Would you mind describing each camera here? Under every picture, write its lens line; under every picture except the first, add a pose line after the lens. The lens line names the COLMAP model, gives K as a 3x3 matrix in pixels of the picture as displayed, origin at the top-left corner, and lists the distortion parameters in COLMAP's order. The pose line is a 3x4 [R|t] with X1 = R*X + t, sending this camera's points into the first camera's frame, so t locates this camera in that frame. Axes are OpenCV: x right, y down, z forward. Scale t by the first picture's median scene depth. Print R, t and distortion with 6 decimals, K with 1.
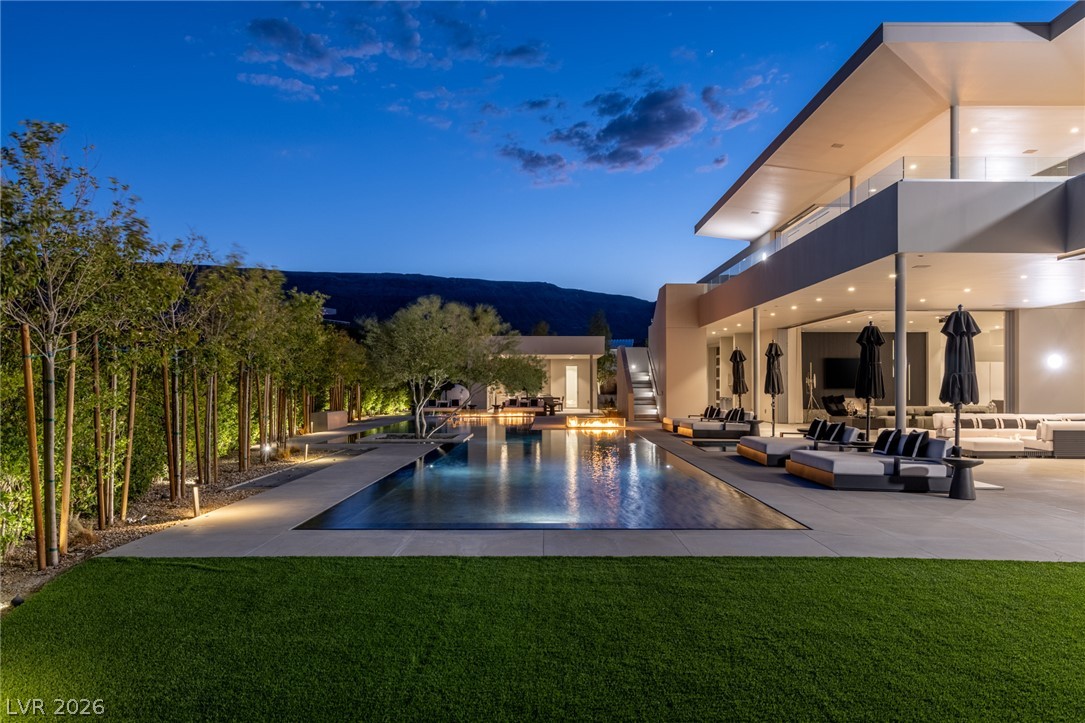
lens RADIAL K [[754.5, 0, 540.6], [0, 754.5, 388.9], [0, 0, 1]] dist [0.011191, 0.001848]
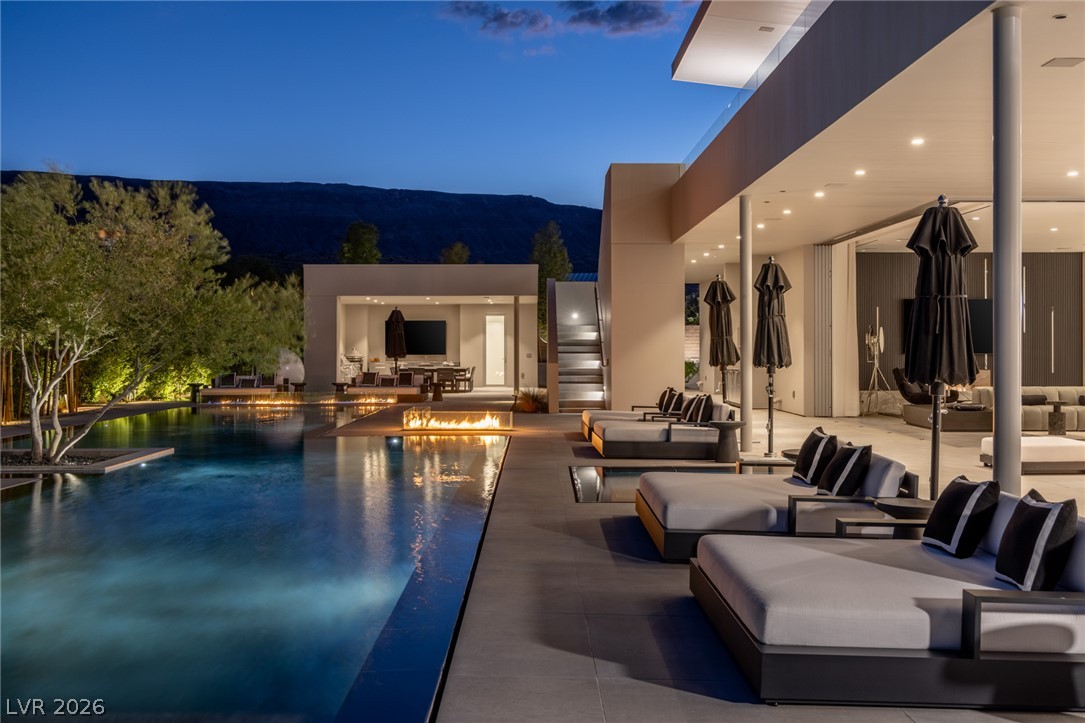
lens RADIAL K [[1090.0, 0, 539.4], [0, 1090.0, 356.7], [0, 0, 1]] dist [0.013045, 0.000000]
pose [[0.999969, -0.002700, 0.007439, 0.109915], [0.002665, 0.999986, 0.004666, -0.002718], [-0.007451, -0.004646, 0.999961, 0.209840]]
